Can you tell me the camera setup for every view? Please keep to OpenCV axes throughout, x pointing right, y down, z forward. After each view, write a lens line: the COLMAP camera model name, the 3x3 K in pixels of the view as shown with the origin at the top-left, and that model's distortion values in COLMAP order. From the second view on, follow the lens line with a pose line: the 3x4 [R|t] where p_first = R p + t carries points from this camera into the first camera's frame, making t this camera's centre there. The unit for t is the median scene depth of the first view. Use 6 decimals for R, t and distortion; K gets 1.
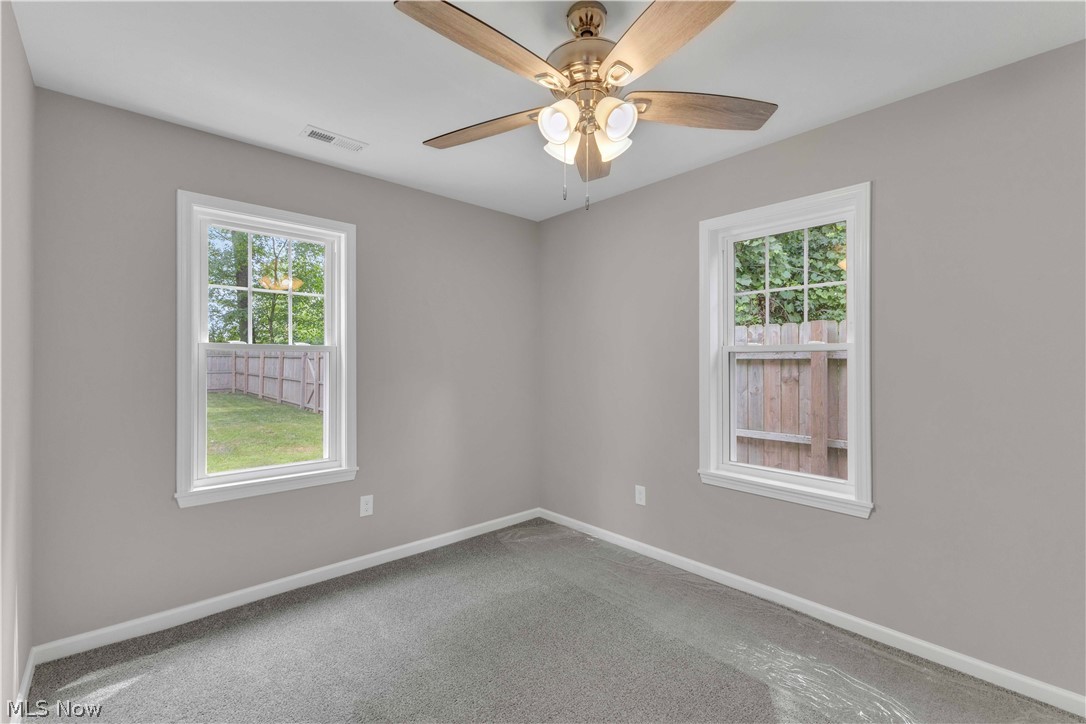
lens RADIAL K [[475.0, 0, 539.1], [0, 475.0, 363.2], [0, 0, 1]] dist [0.008254, 0.000112]
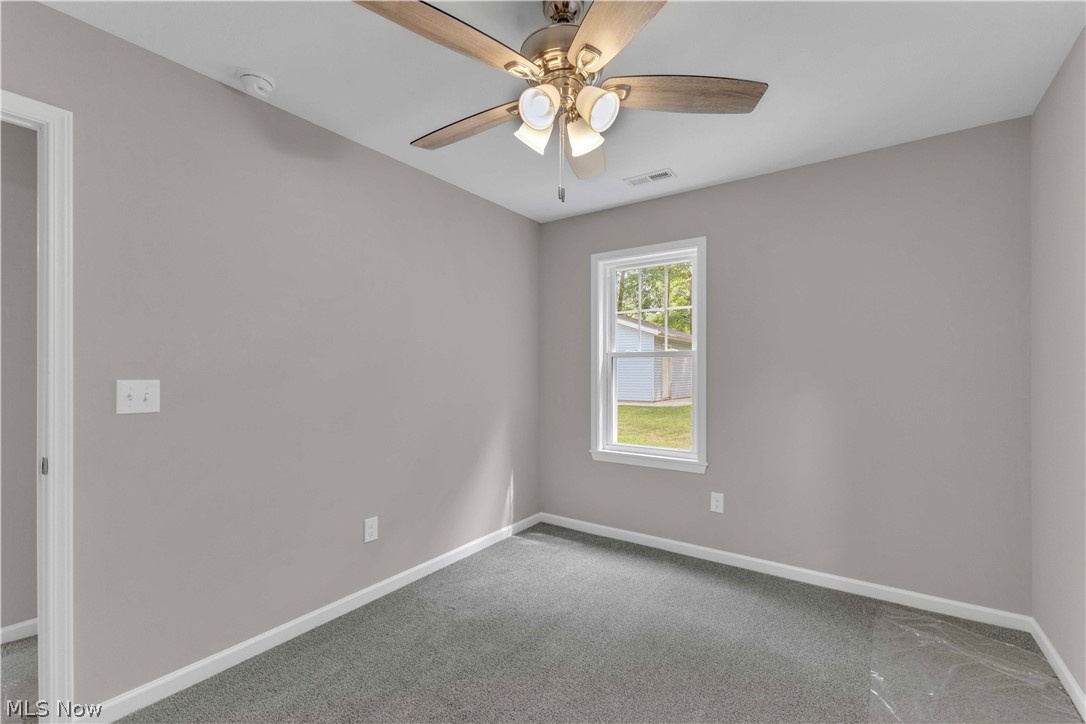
lens RADIAL K [[475.0, 0, 539.1], [0, 475.0, 363.2], [0, 0, 1]] dist [0.008254, 0.000112]
pose [[0.216747, -0.007193, -0.976201, 0.640882], [0.003692, 0.999972, -0.006549, 0.001013], [0.976221, -0.002184, 0.216768, 0.443502]]
